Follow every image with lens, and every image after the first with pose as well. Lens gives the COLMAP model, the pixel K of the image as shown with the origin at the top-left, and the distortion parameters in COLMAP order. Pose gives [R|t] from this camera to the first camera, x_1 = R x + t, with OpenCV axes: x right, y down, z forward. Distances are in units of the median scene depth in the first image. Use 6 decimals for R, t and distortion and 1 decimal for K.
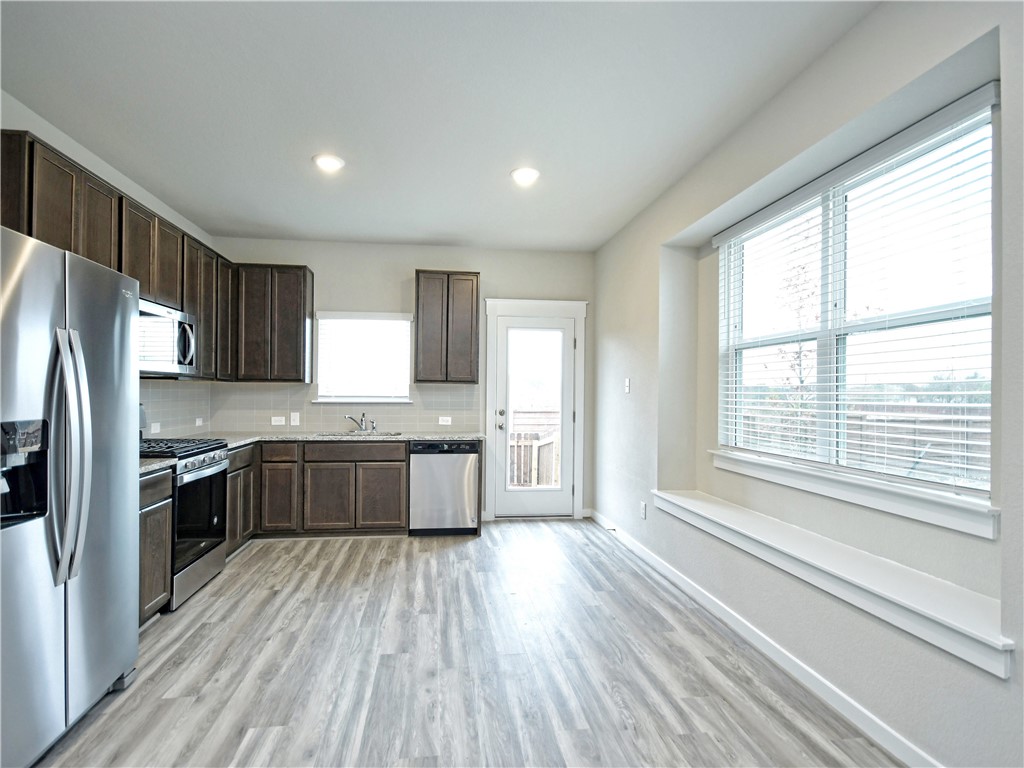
lens RADIAL K [[526.9, 0, 504.3], [0, 526.9, 391.2], [0, 0, 1]] dist [0.001667, 0.000247]
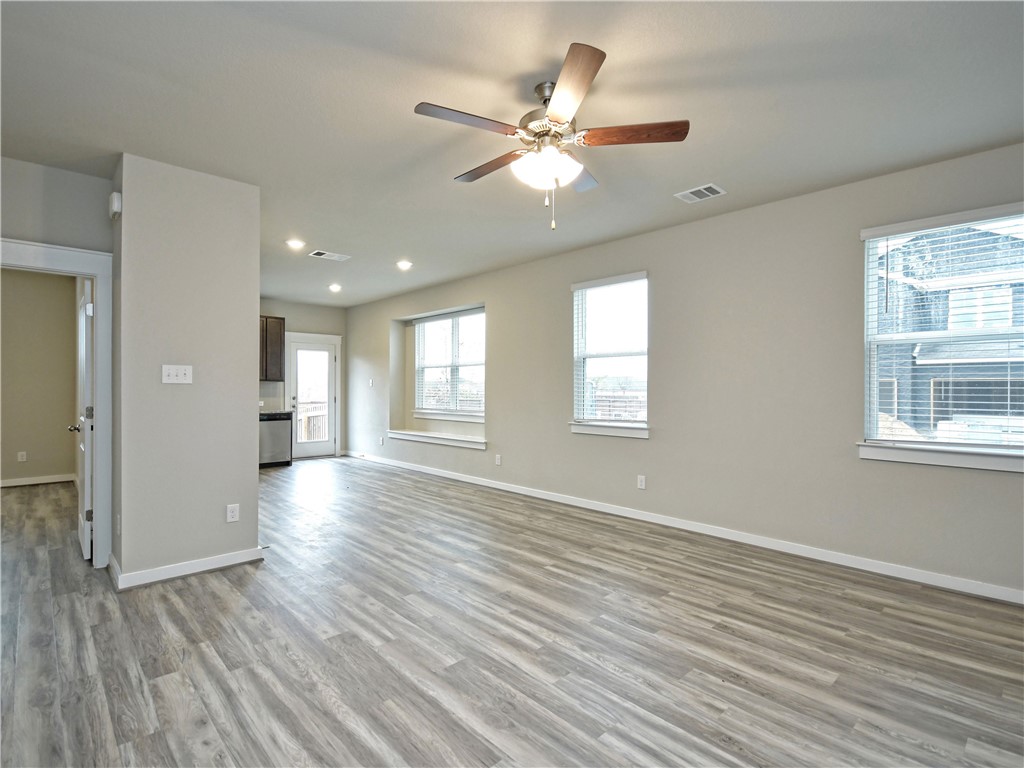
lens RADIAL K [[505.2, 0, 509.2], [0, 505.2, 387.1], [0, 0, 1]] dist [-0.006378, -0.001158]
pose [[0.804142, -0.005318, 0.594414, -0.492876], [0.002117, 0.999979, 0.006083, -0.004508], [-0.594434, -0.003633, 0.804136, -0.877171]]
